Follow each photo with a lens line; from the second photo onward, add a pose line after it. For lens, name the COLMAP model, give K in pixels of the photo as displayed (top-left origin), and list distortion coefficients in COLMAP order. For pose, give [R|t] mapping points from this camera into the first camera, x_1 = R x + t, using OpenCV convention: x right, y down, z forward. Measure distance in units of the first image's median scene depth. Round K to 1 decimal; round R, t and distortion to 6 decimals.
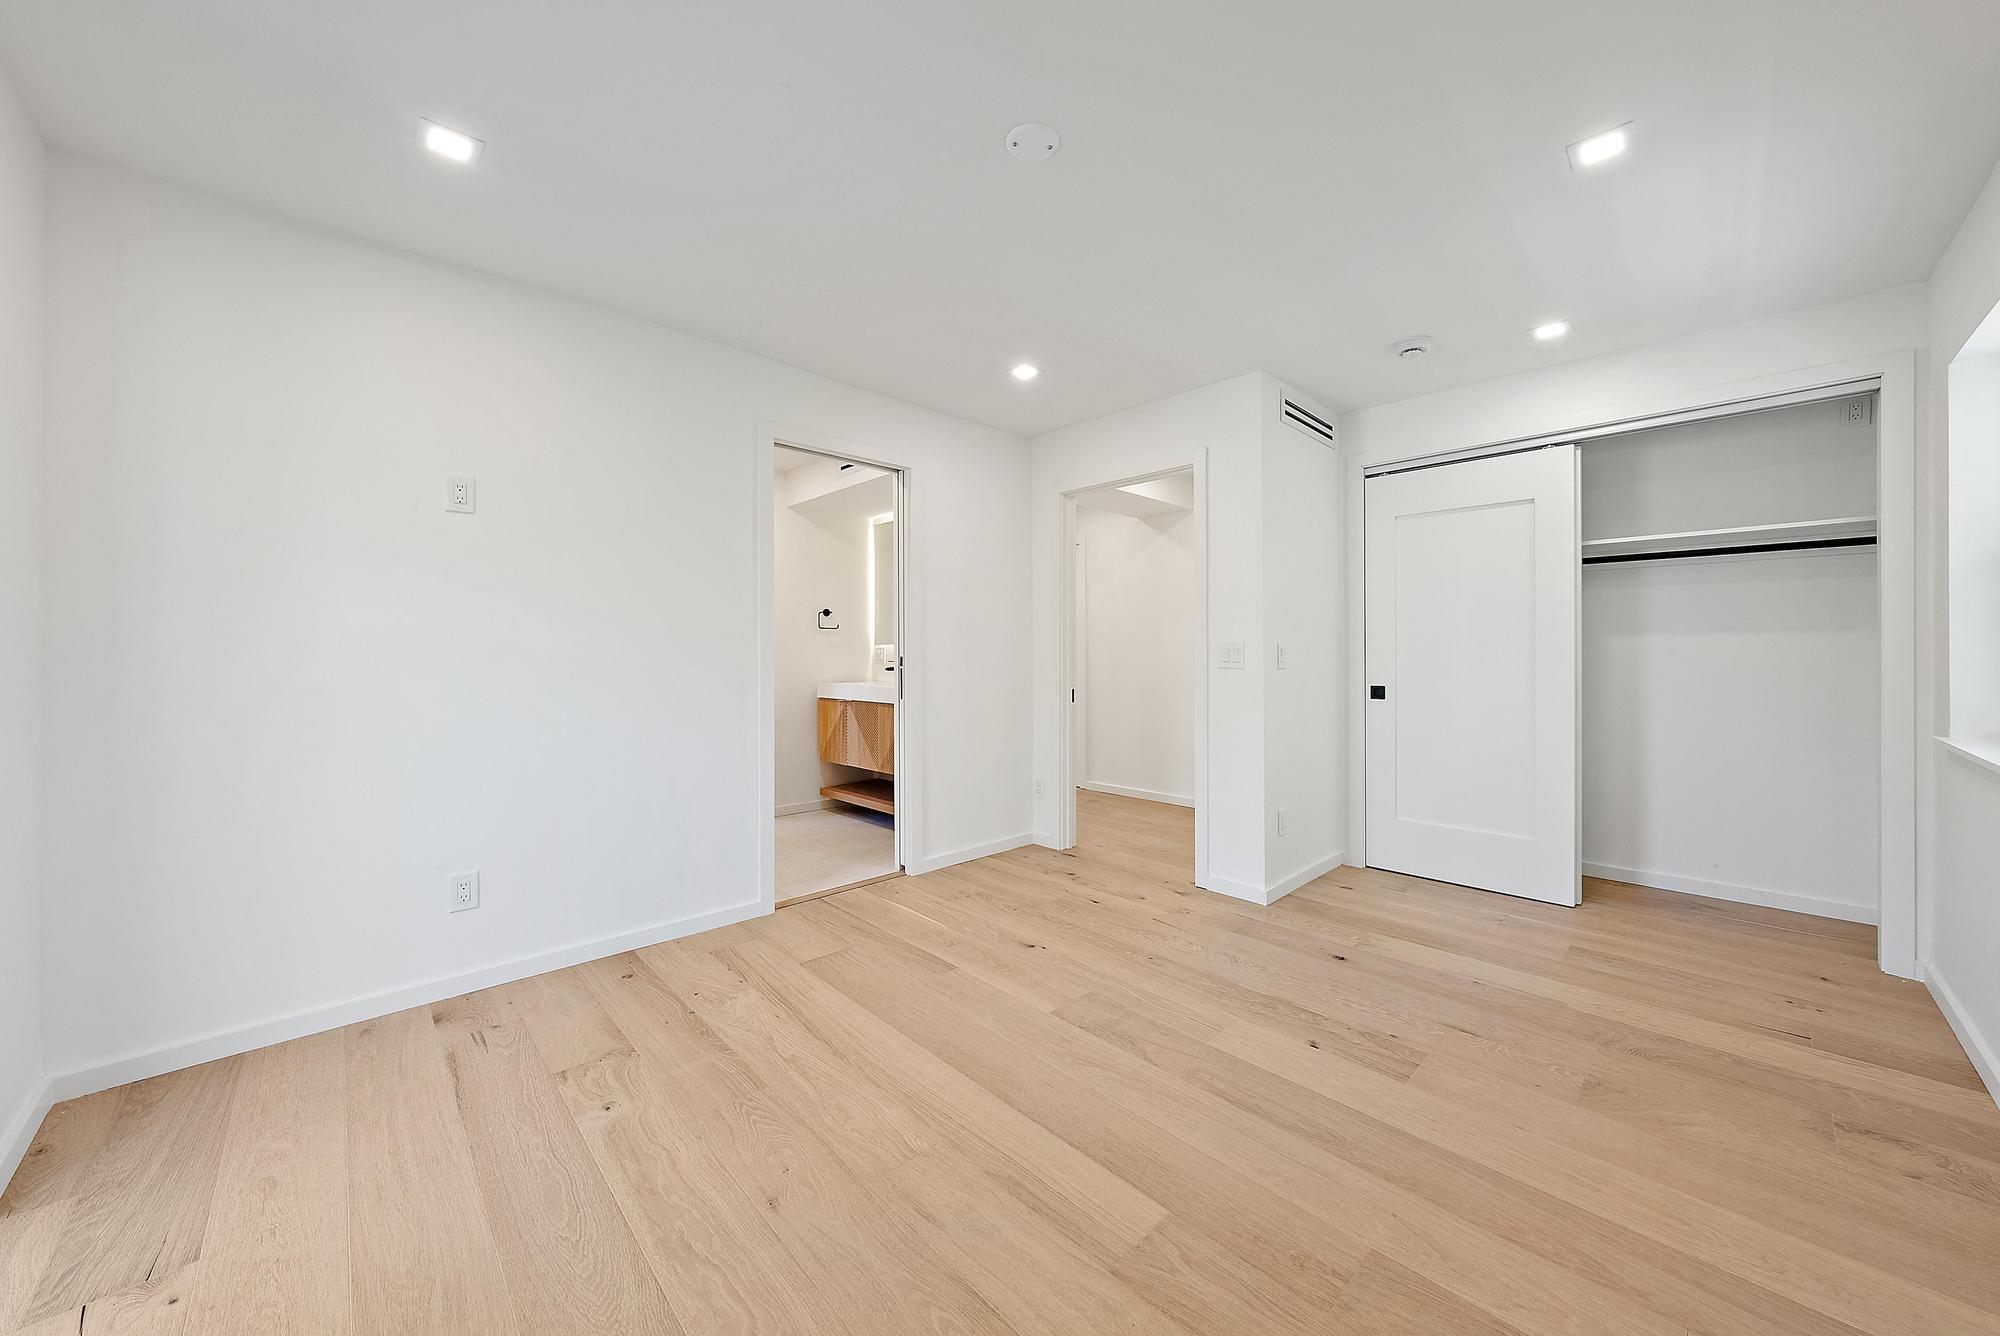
lens RADIAL K [[716.4, 0, 1000.0], [0, 716.4, 668.0], [0, 0, 1]] dist [0.000100, 0.000017]
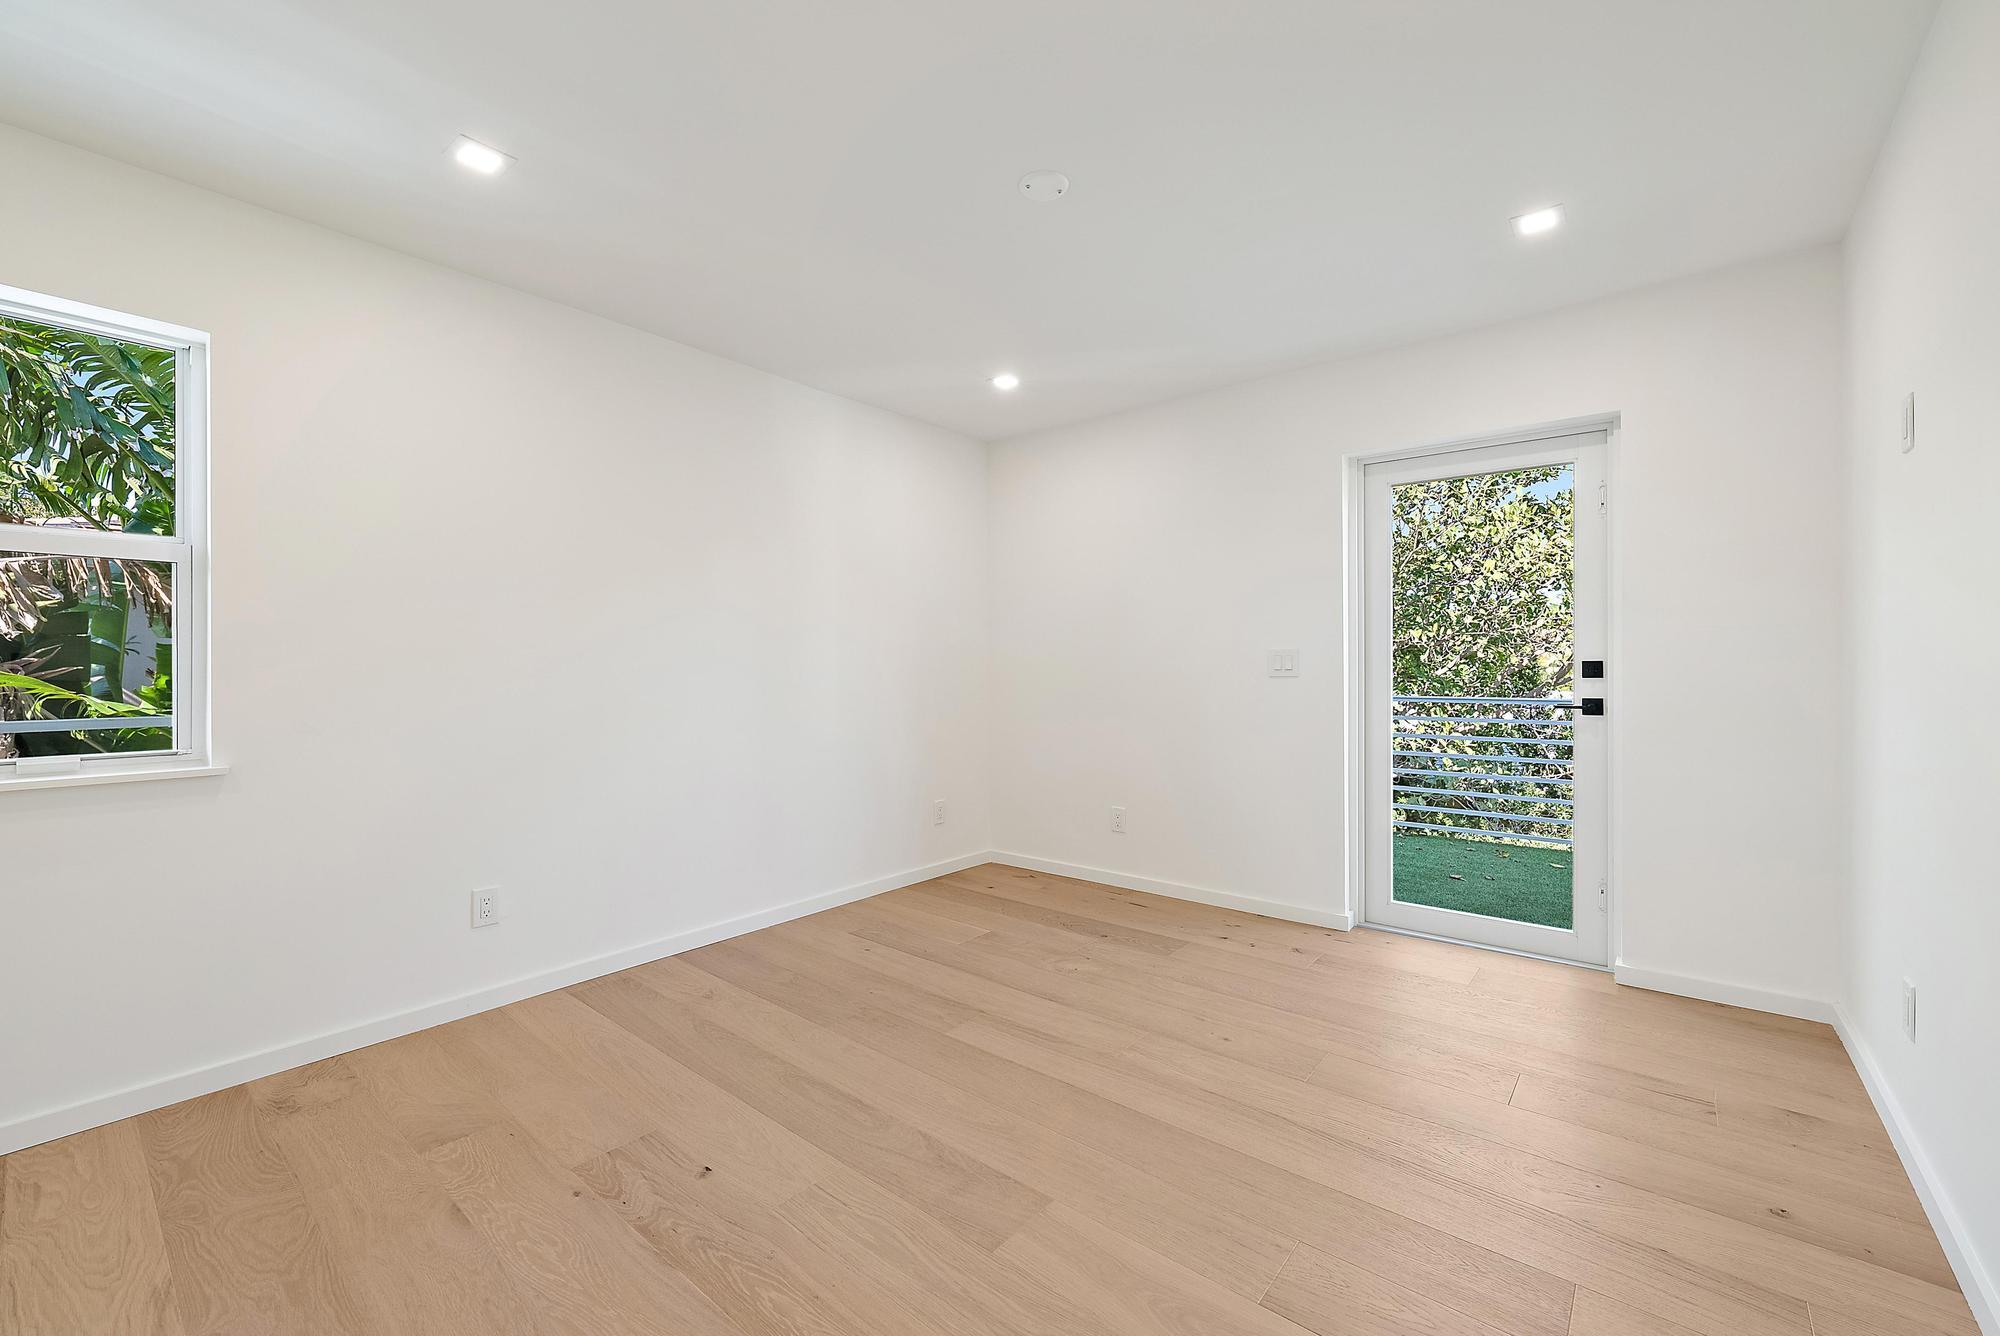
lens RADIAL K [[806.4, 0, 1000.0], [0, 806.4, 668.0], [0, 0, 1]] dist [0.000016, -0.000002]
pose [[-0.991536, 0.005017, -0.129737, 0.119180], [0.003419, 0.999916, 0.012536, -0.012664], [0.129789, 0.011986, -0.991469, 0.961541]]
